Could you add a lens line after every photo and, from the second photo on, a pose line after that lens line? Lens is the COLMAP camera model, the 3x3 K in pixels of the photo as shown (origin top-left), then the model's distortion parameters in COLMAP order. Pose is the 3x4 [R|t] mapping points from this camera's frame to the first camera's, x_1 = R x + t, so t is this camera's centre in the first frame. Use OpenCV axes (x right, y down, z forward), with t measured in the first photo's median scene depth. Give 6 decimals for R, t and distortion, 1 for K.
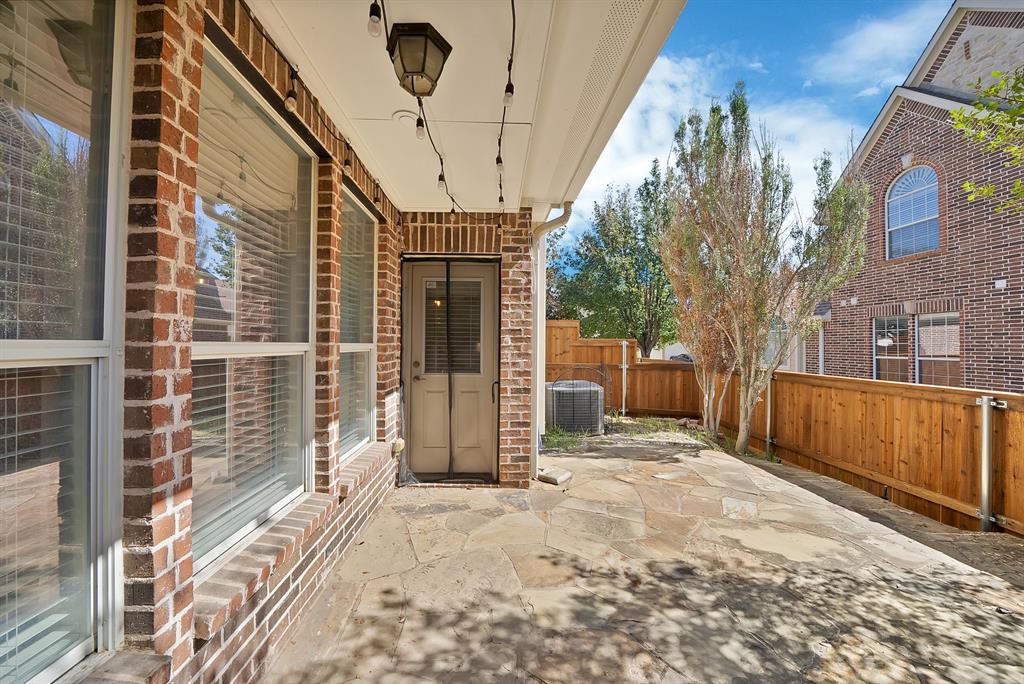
lens RADIAL K [[365.0, 0, 505.3], [0, 365.0, 336.2], [0, 0, 1]] dist [-0.020801, 0.000732]
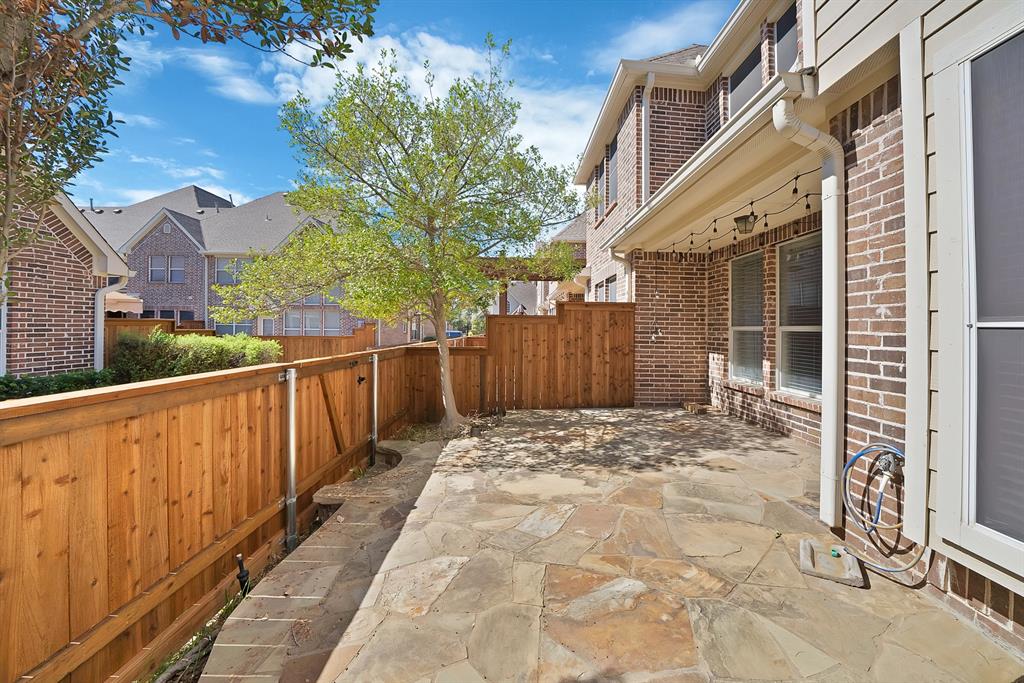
lens RADIAL K [[365.0, 0, 529.5], [0, 365.0, 333.4], [0, 0, 1]] dist [-0.020801, 0.000732]
pose [[-0.999708, -0.019811, -0.013813, 1.087986], [-0.019634, 0.999725, -0.012851, 0.109910], [0.014064, -0.012576, -0.999822, 2.797463]]
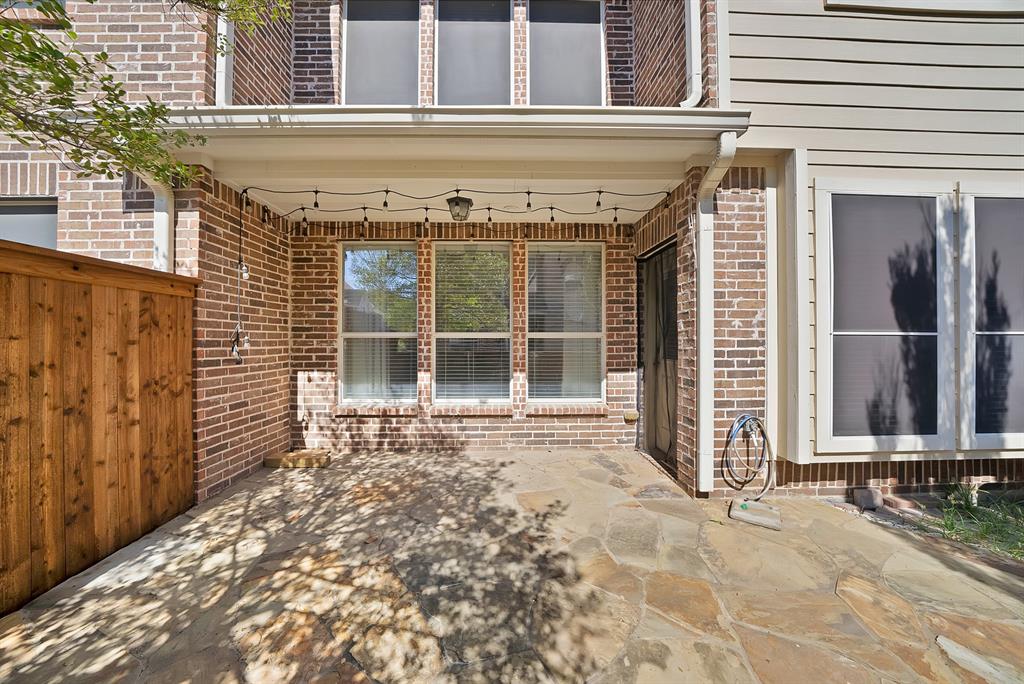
lens RADIAL K [[365.0, 0, 509.3], [0, 365.0, 335.4], [0, 0, 1]] dist [-0.020801, 0.000732]
pose [[-0.015218, -0.017340, -0.999734, 1.546680], [0.025825, 0.999509, -0.017729, 0.069295], [0.999551, -0.026088, -0.014763, 0.989687]]
